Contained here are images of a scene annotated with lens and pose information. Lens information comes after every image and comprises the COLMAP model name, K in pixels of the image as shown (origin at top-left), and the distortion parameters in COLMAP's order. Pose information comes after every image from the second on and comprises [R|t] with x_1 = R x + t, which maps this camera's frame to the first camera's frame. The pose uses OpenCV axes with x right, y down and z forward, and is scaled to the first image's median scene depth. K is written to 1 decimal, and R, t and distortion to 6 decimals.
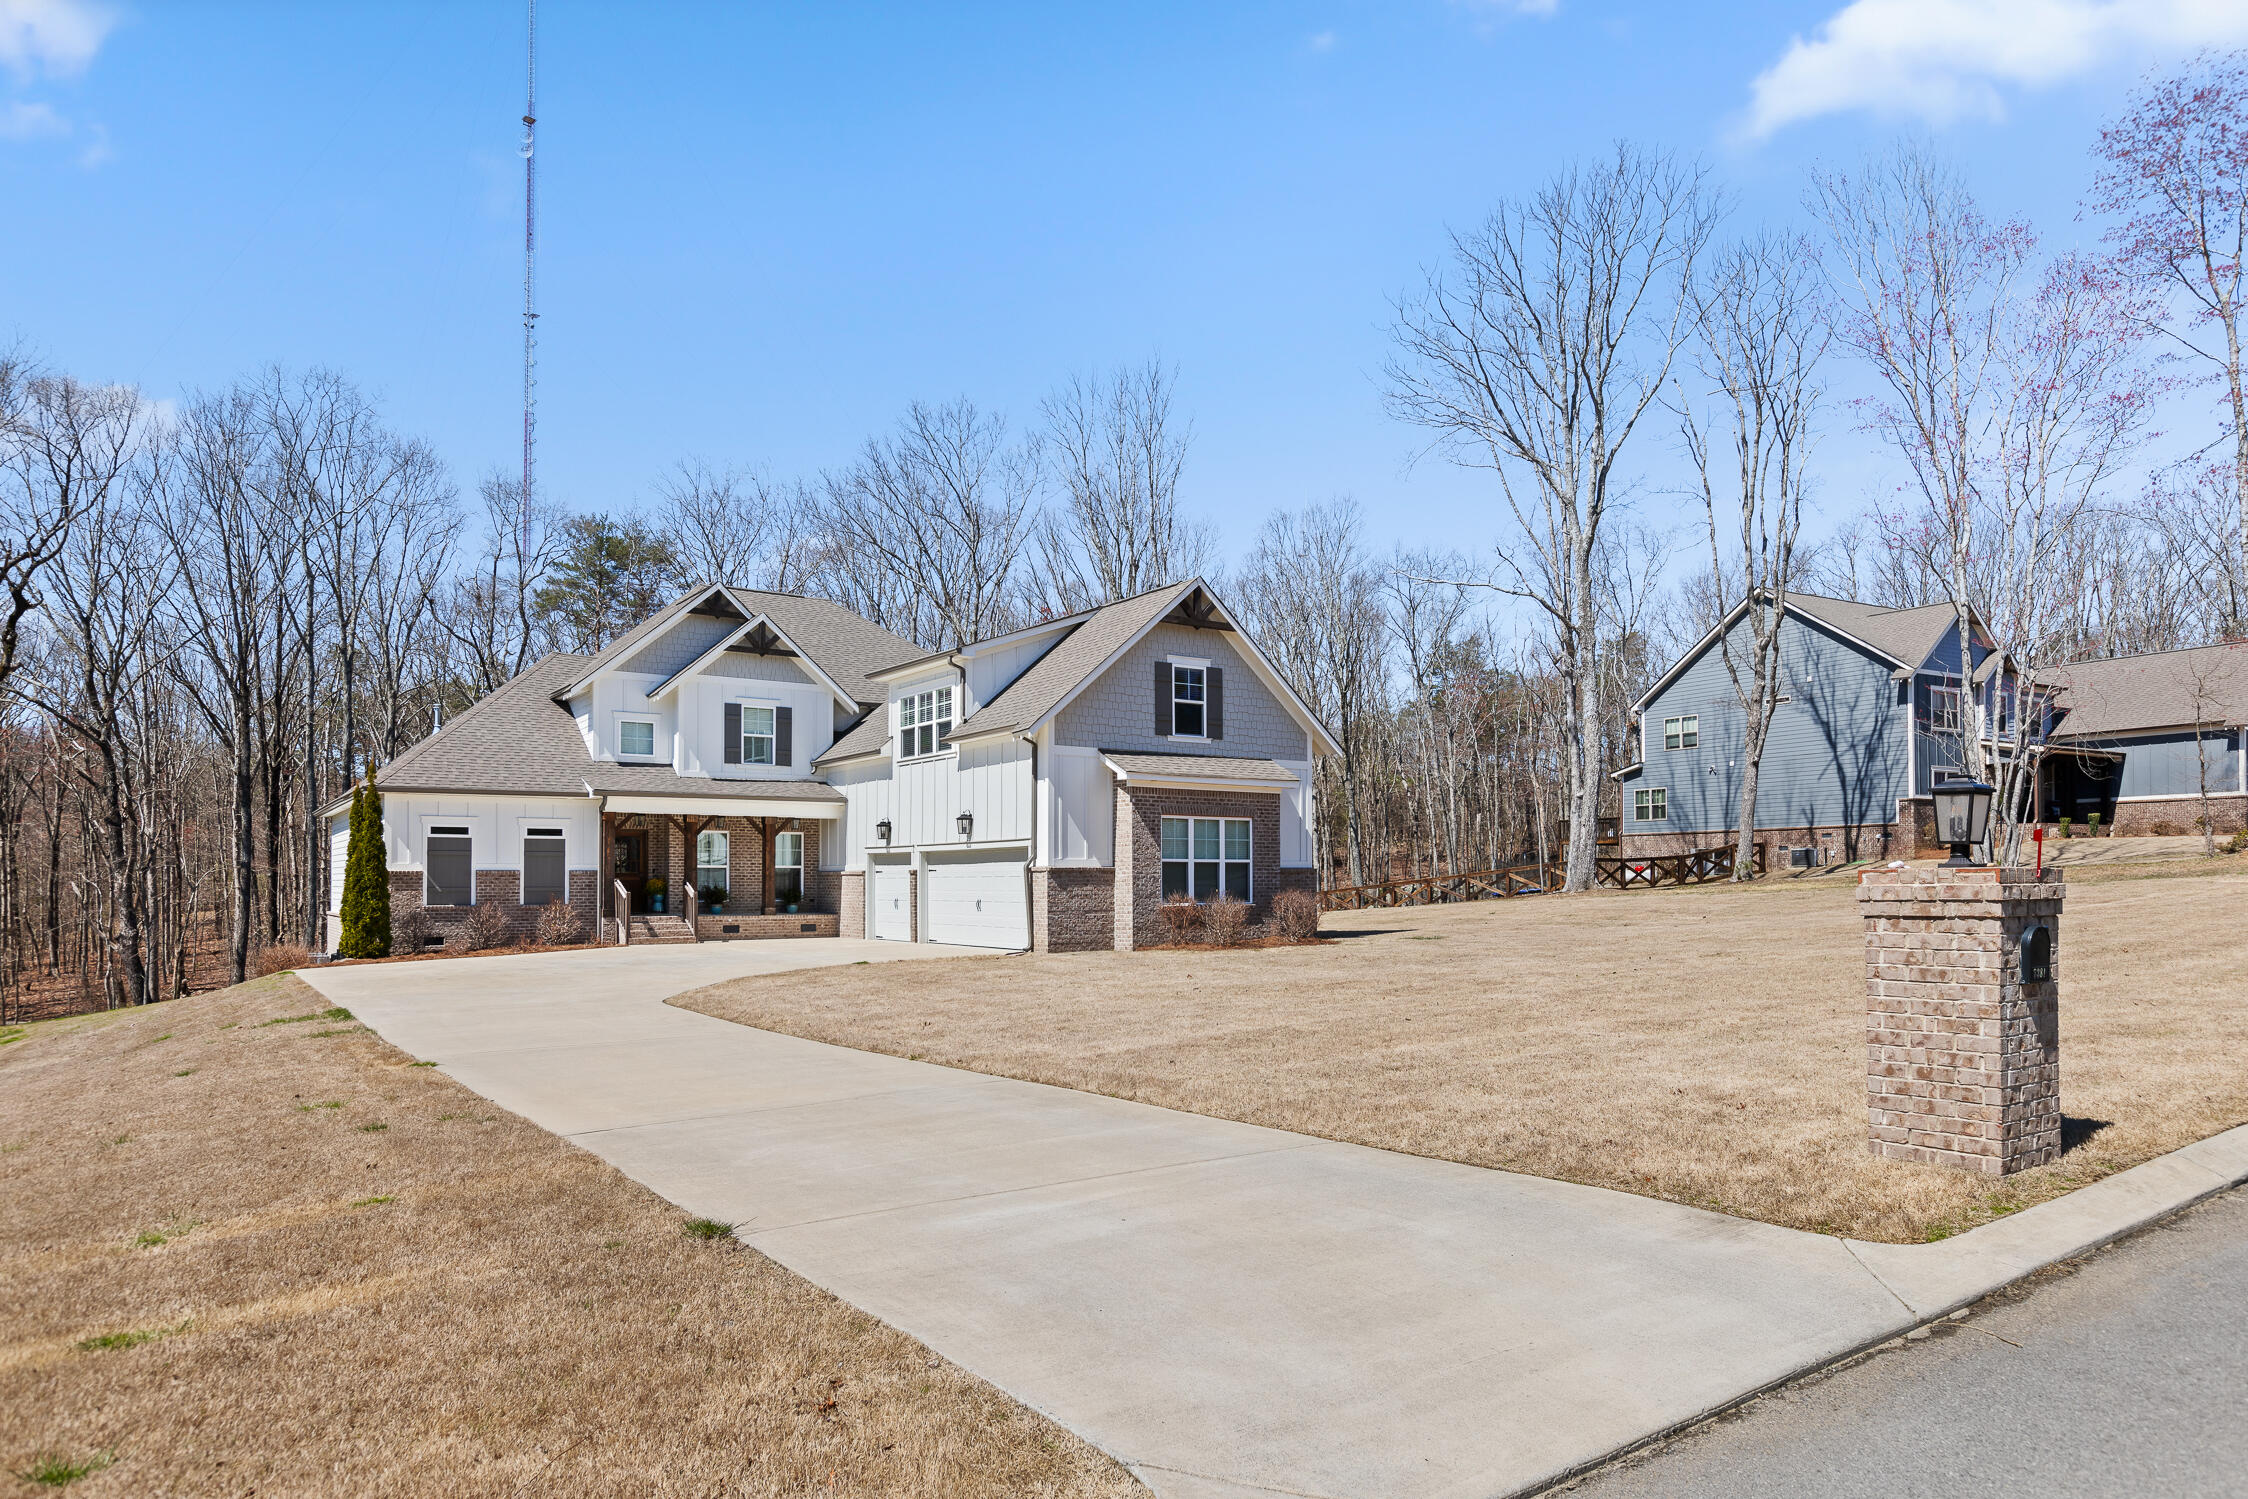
lens RADIAL K [[1384.9, 0, 1119.6], [0, 1384.9, 858.4], [0, 0, 1]] dist [-0.000449, 0.001101]
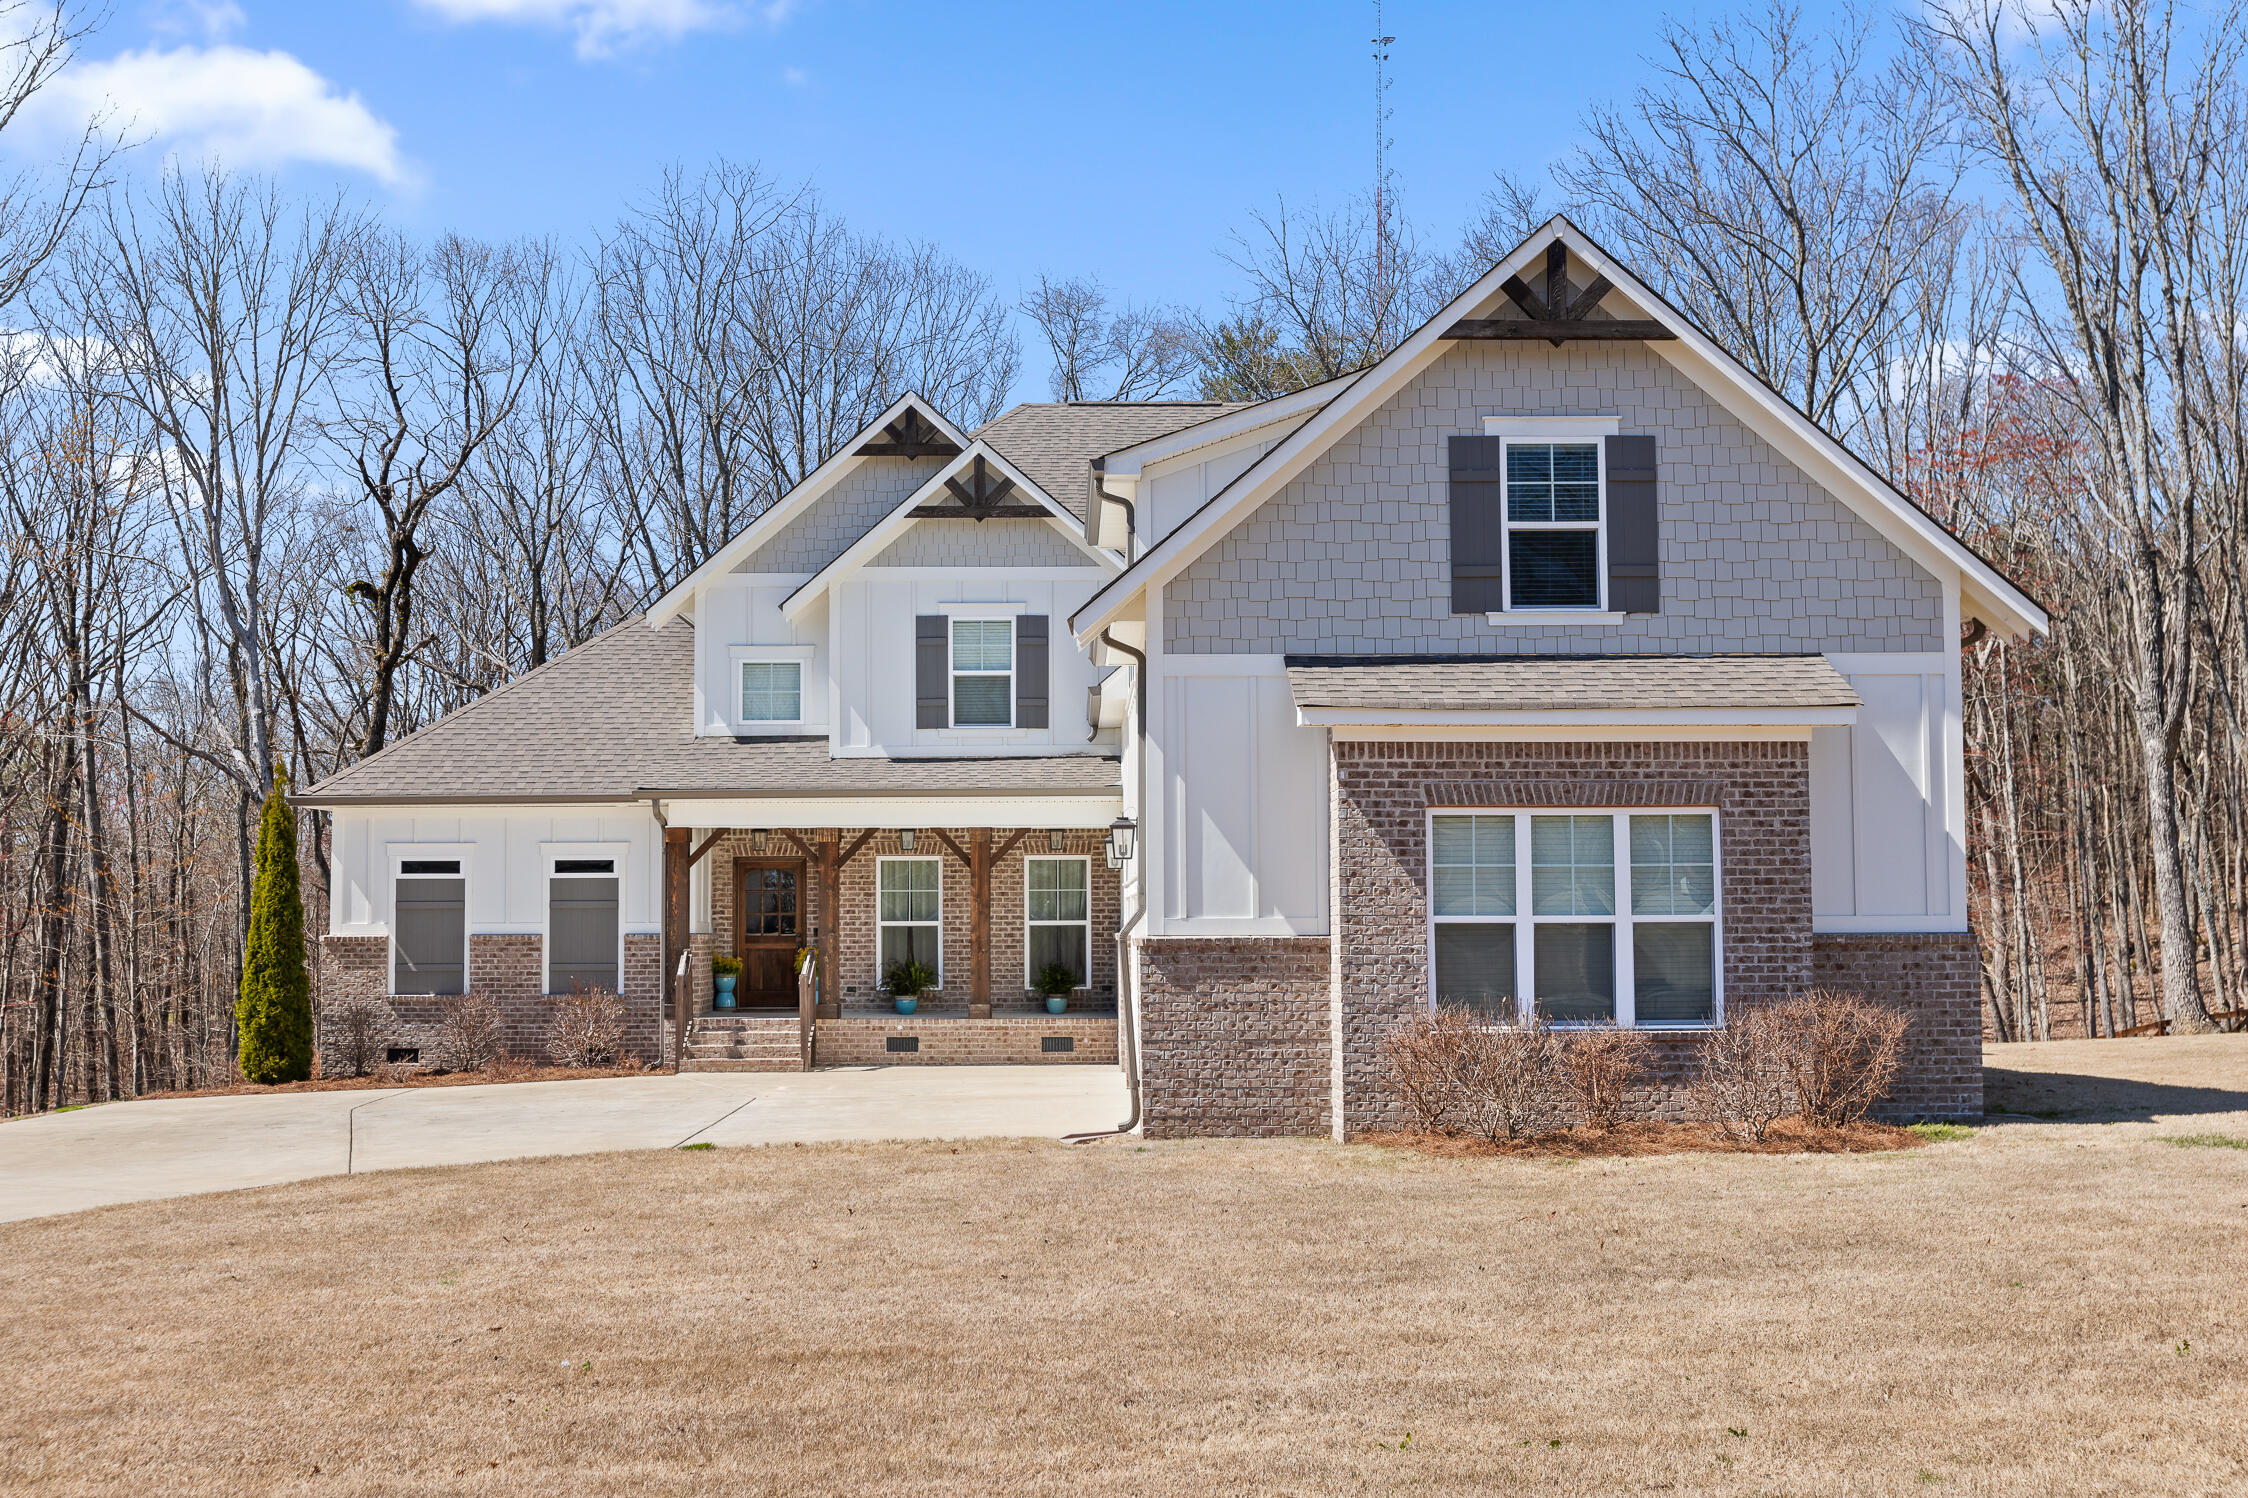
lens RADIAL K [[2285.7, 0, 1117.7], [0, 2285.7, 798.4], [0, 0, 1]] dist [-0.012380, -0.005963]
pose [[0.833121, -0.031130, -0.552215, 0.291015], [0.012405, 0.999215, -0.037615, -0.009077], [0.552952, 0.024487, 0.832853, 0.350522]]
